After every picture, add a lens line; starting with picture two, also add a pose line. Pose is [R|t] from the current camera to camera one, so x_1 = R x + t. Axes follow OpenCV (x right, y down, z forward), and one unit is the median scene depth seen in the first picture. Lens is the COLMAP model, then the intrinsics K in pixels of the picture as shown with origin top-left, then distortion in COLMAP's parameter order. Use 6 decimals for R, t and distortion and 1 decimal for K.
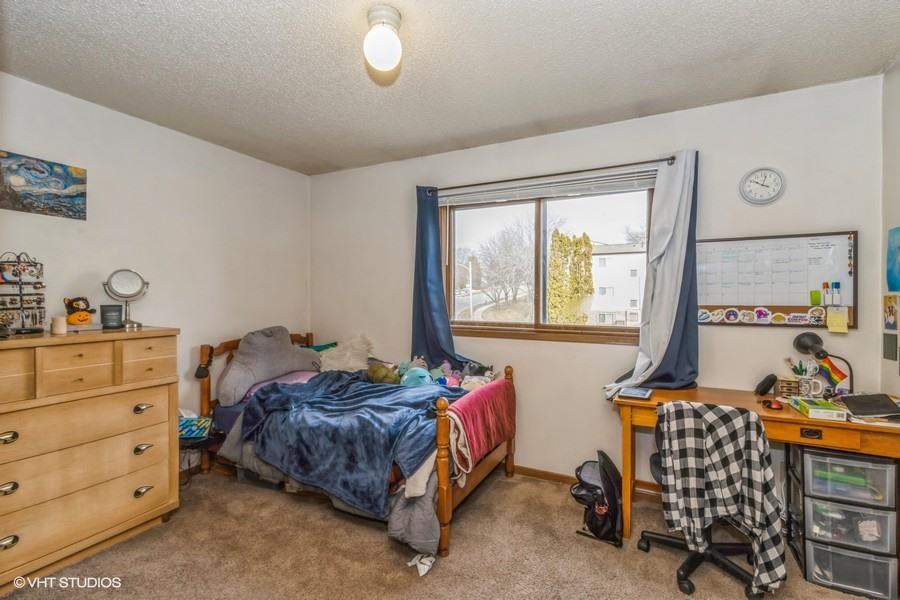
lens RADIAL K [[422.9, 0, 445.7], [0, 422.9, 294.2], [0, 0, 1]] dist [0.002444, 0.000400]
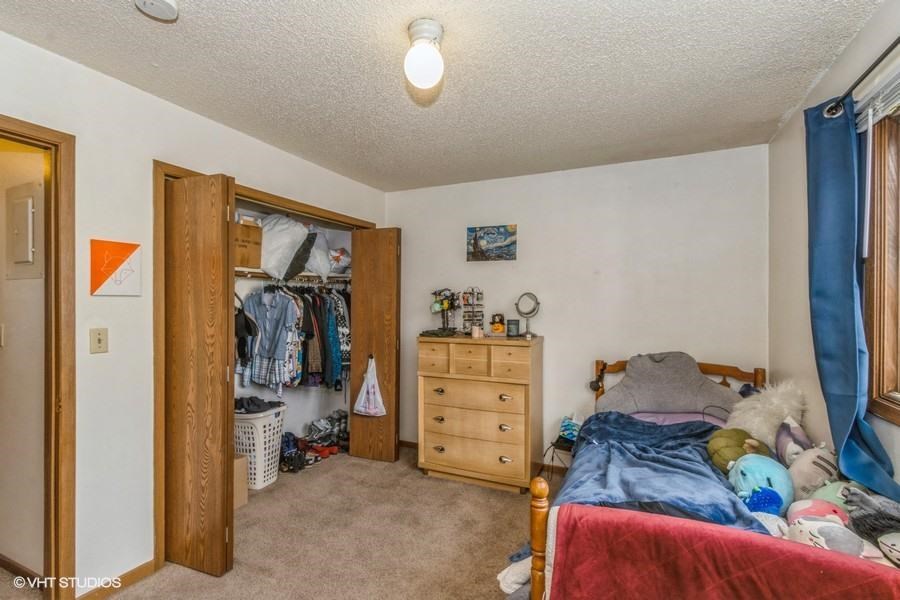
lens RADIAL K [[413.9, 0, 451.6], [0, 413.9, 306.1], [0, 0, 1]] dist [-0.000443, -0.000012]
pose [[0.050260, 0.003523, -0.998730, 0.560530], [-0.000896, 0.999994, 0.003482, -0.024376], [0.998736, 0.000720, 0.050263, 0.741653]]
